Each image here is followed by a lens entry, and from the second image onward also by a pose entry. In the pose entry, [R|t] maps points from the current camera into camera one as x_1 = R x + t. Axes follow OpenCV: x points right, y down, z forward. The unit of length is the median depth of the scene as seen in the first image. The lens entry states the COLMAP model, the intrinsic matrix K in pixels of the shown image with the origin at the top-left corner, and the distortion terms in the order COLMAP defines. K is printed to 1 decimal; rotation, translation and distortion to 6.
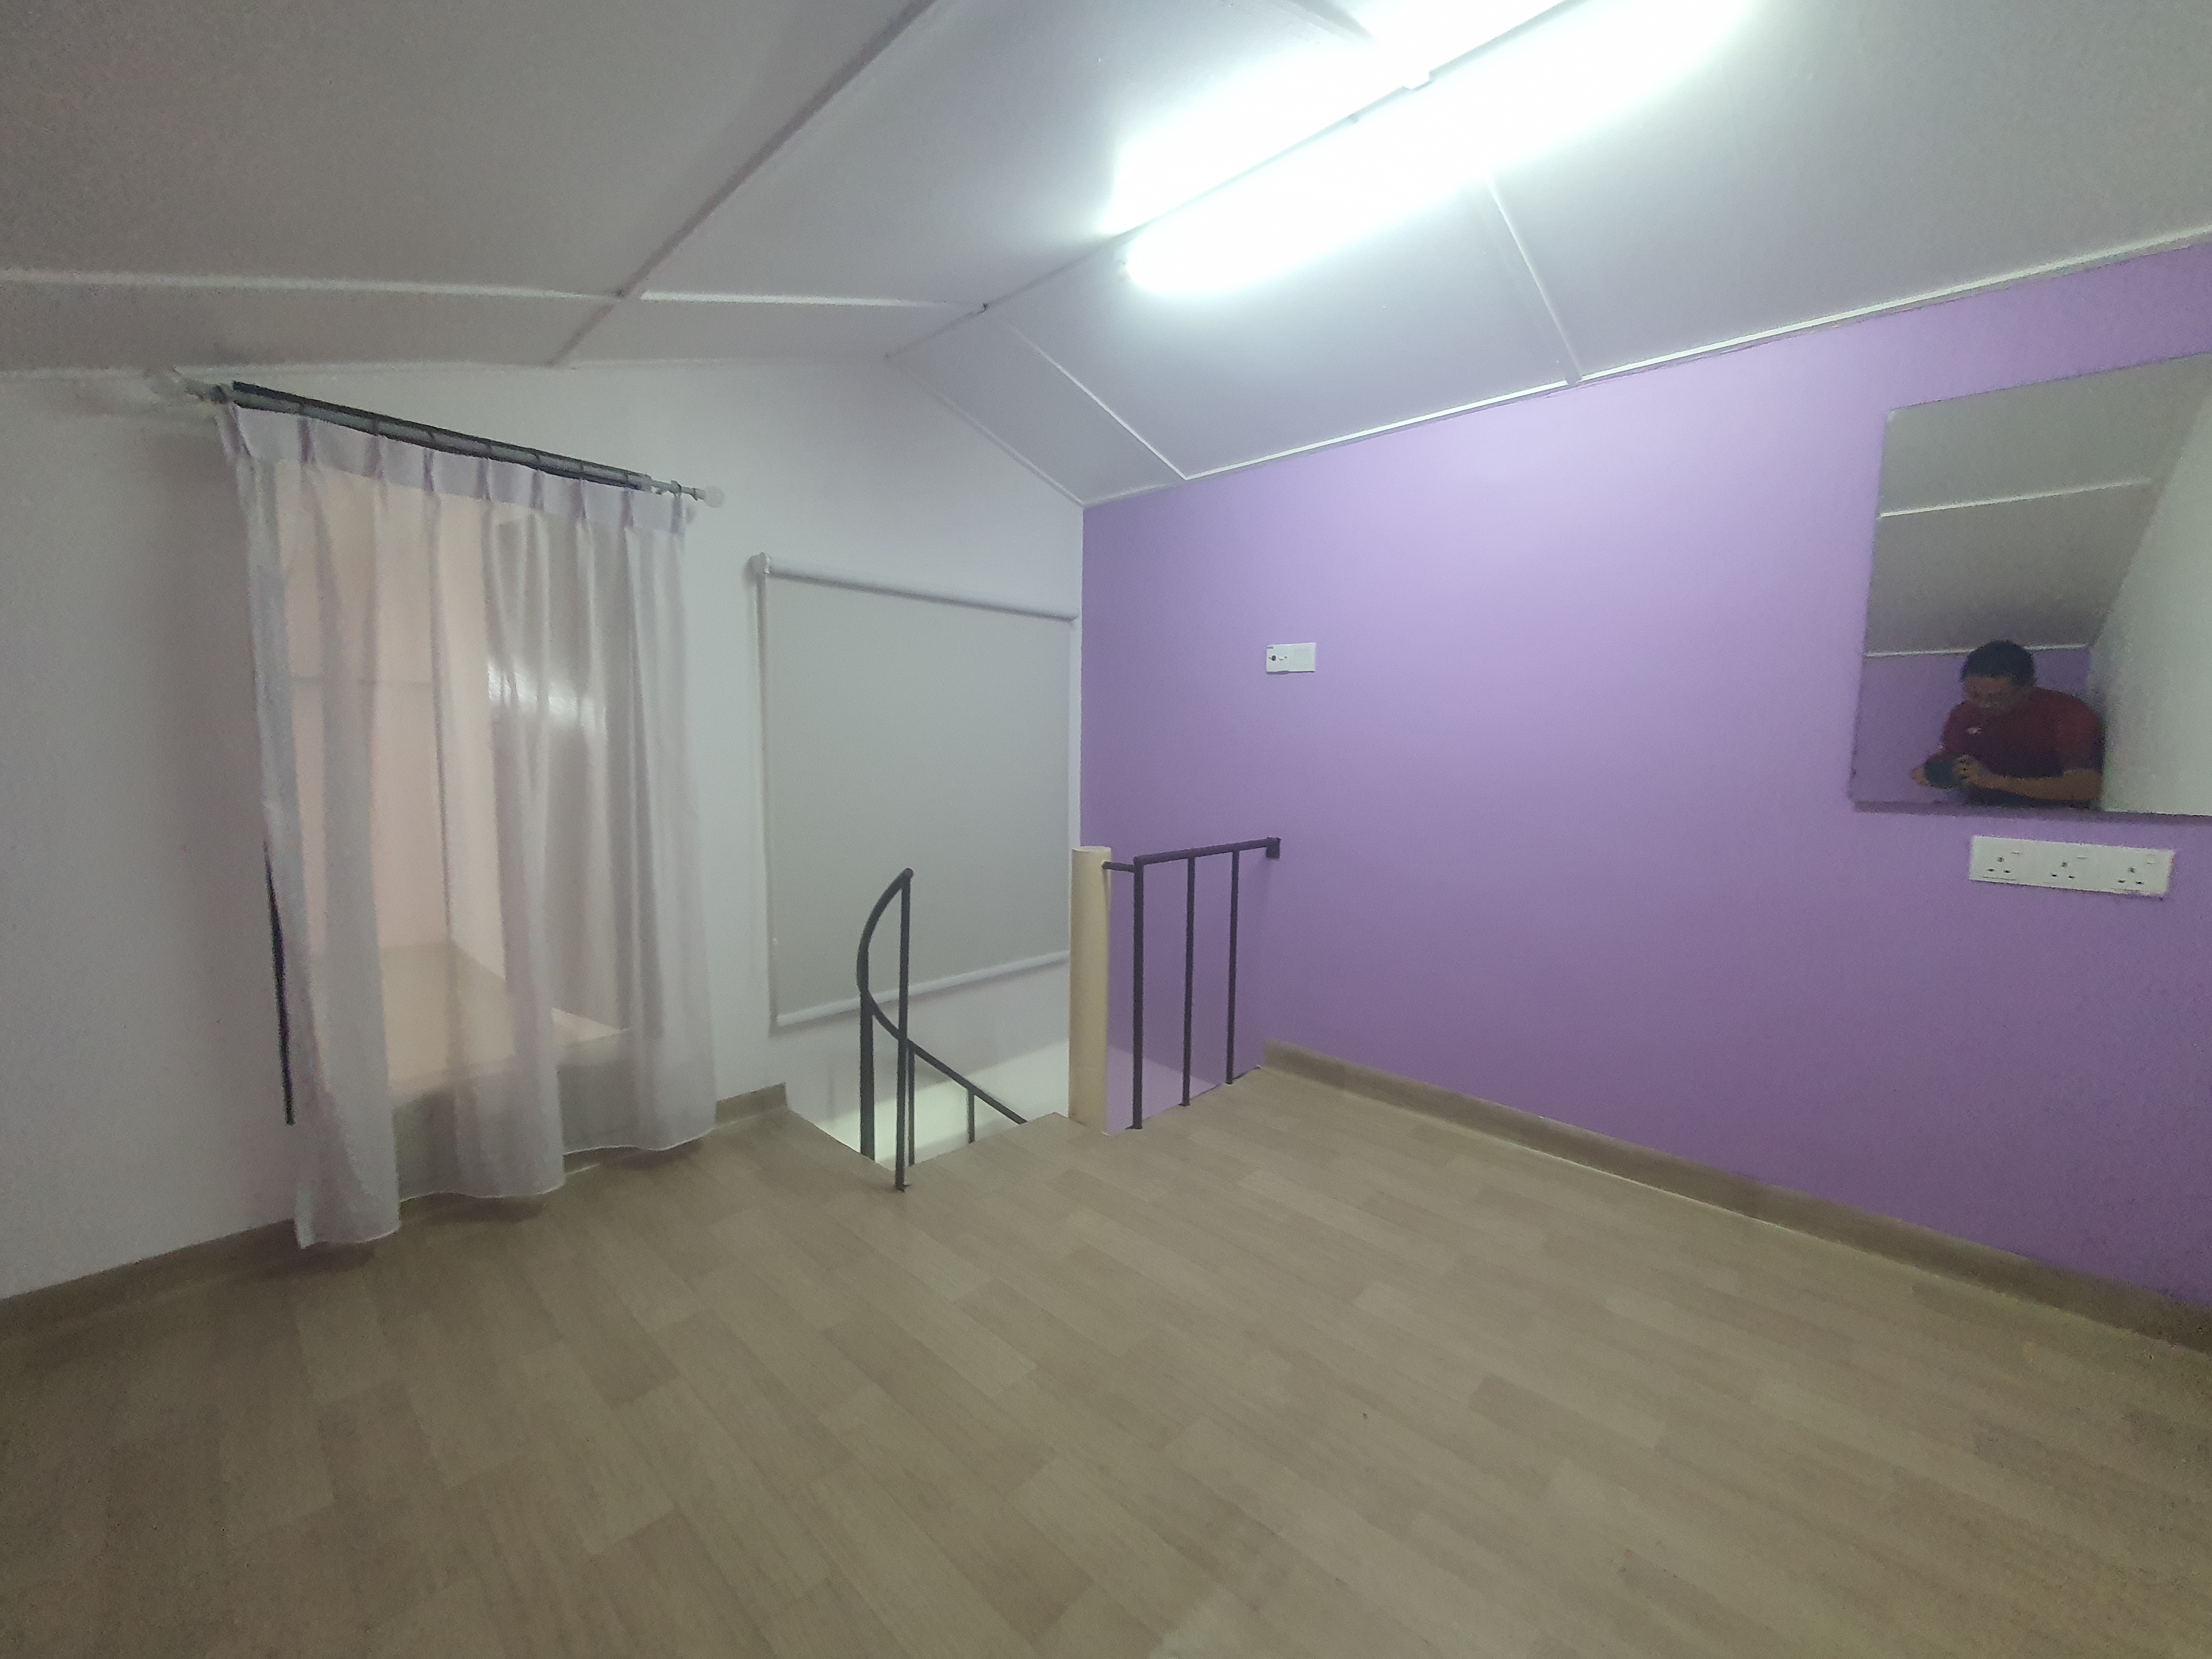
lens RADIAL K [[880.7, 0, 1108.9], [0, 880.7, 831.8], [0, 0, 1]] dist [0.000858, -0.000132]
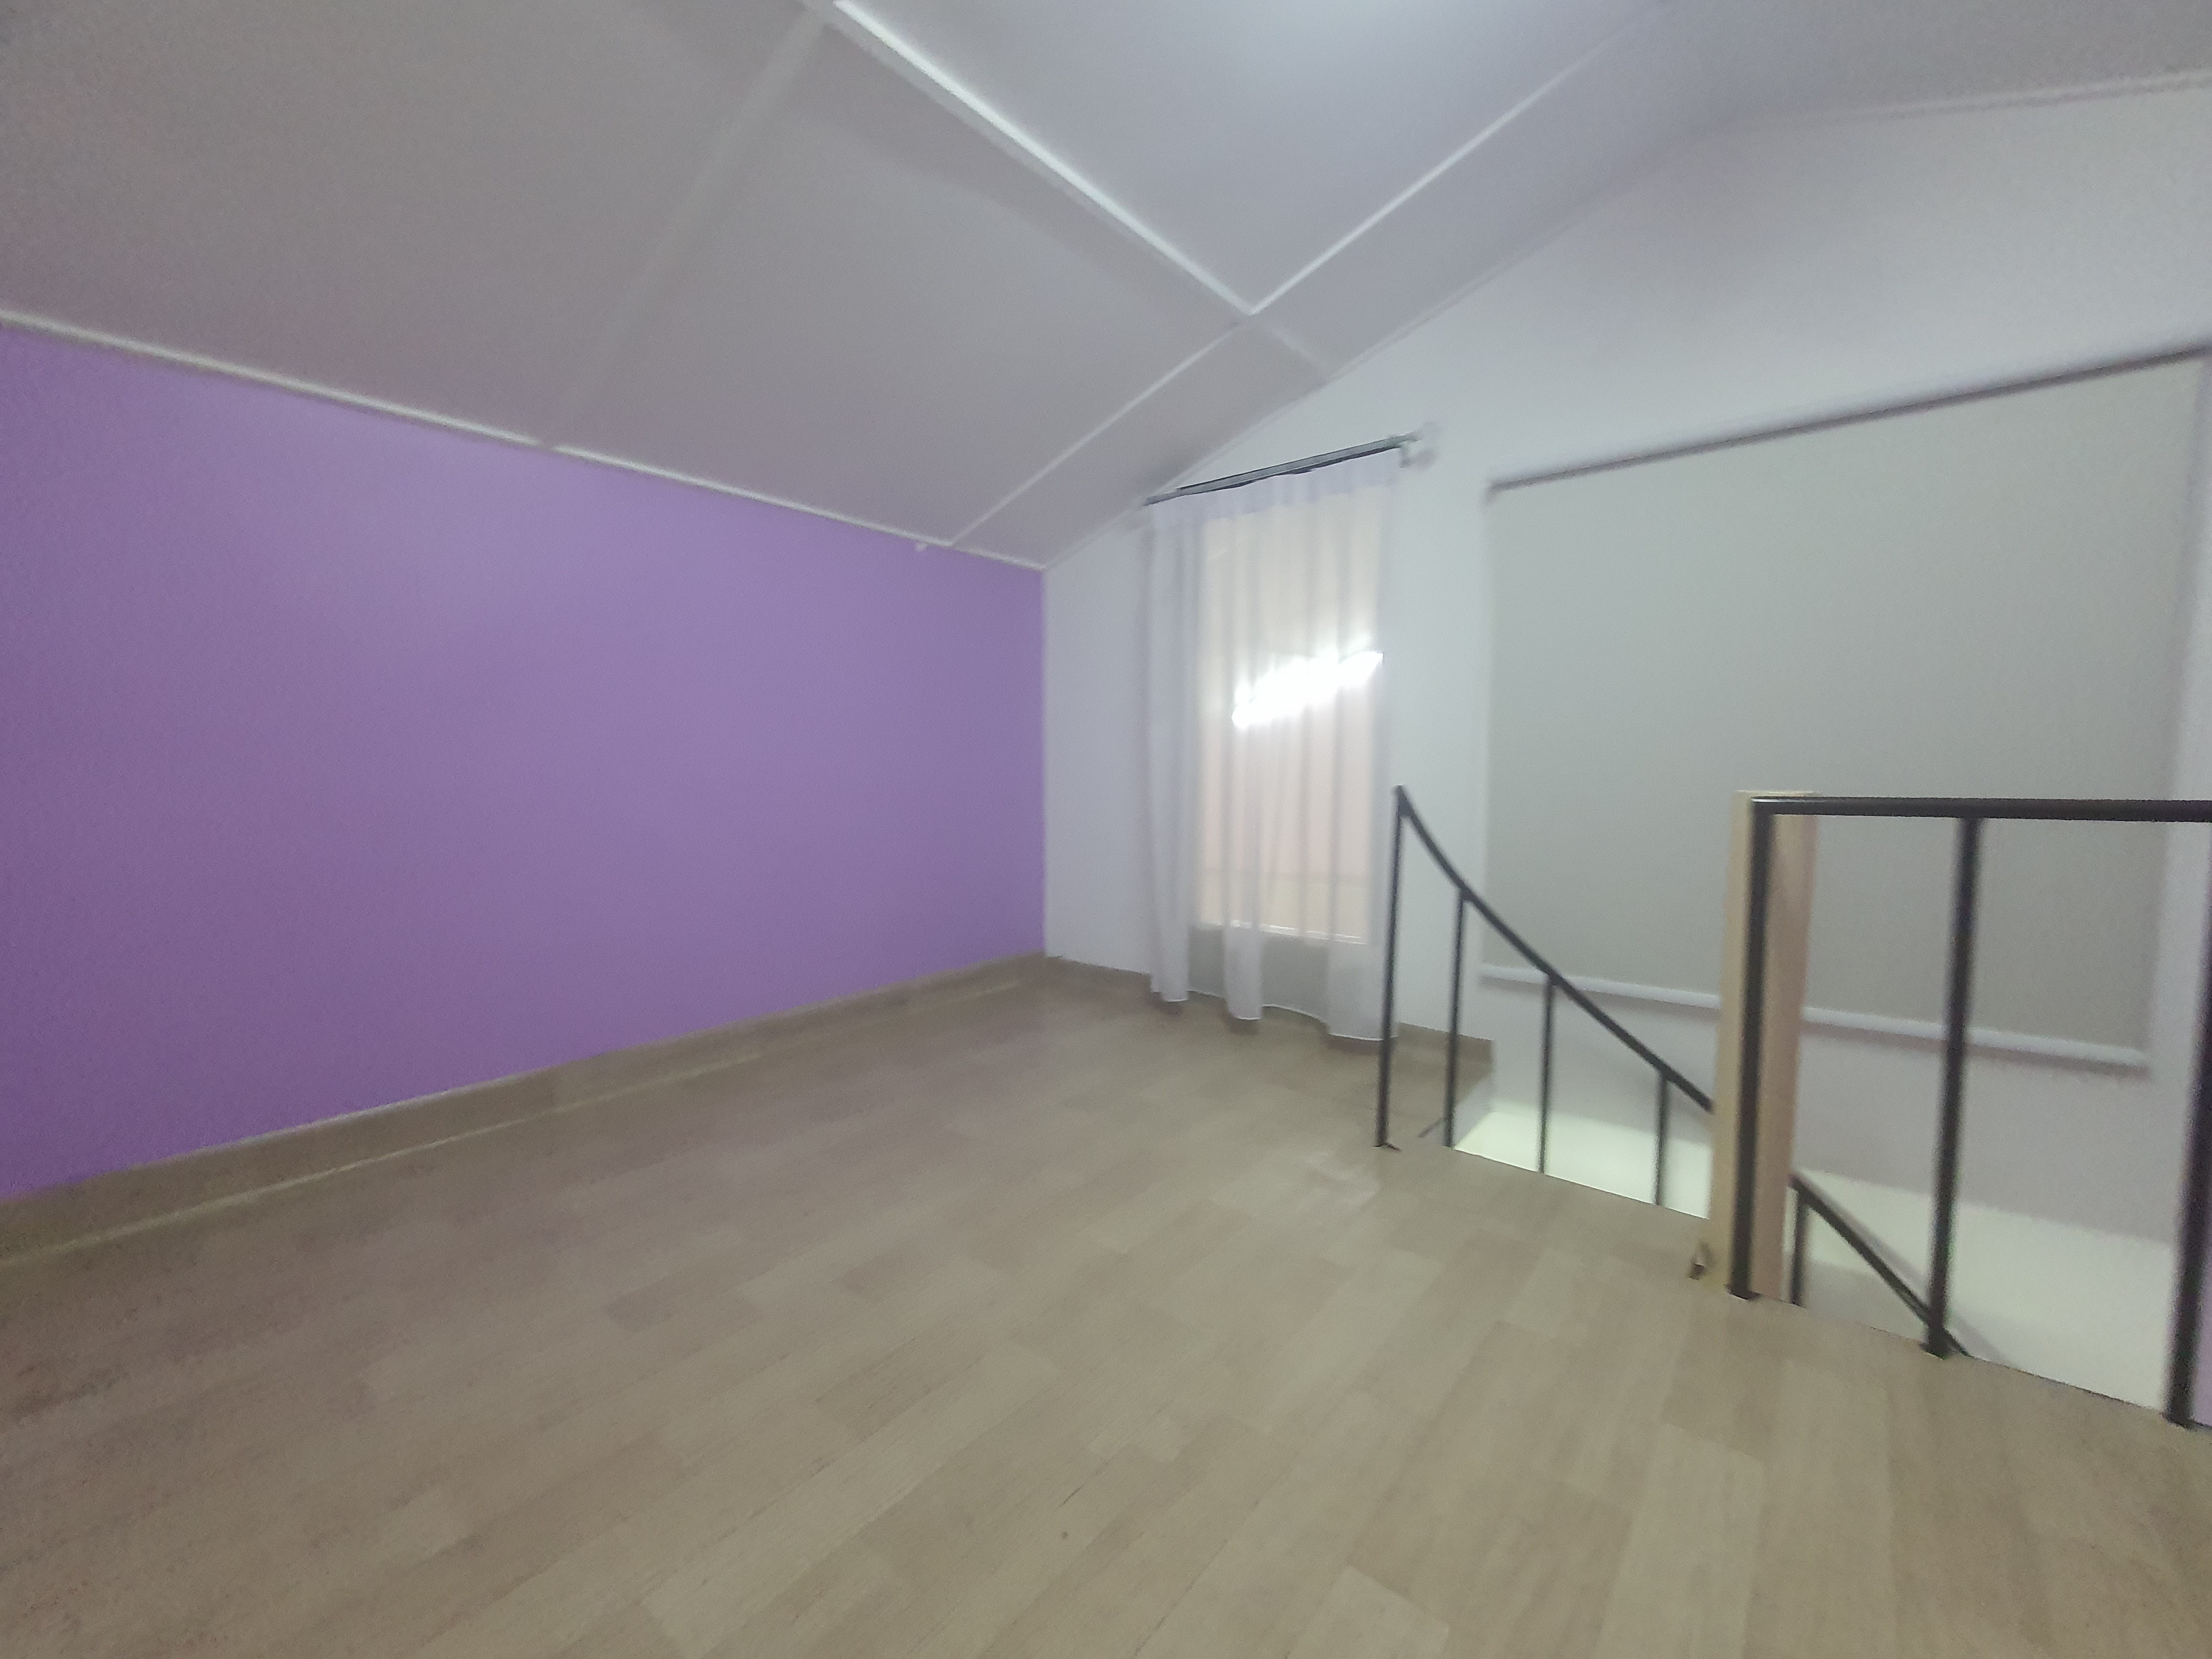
lens RADIAL K [[880.7, 0, 1108.9], [0, 880.7, 831.8], [0, 0, 1]] dist [0.000858, -0.000132]
pose [[0.037974, 0.075928, -0.996390, 0.604762], [-0.033738, 0.996638, 0.074661, 0.020114], [0.998709, 0.030781, 0.040408, 0.614583]]
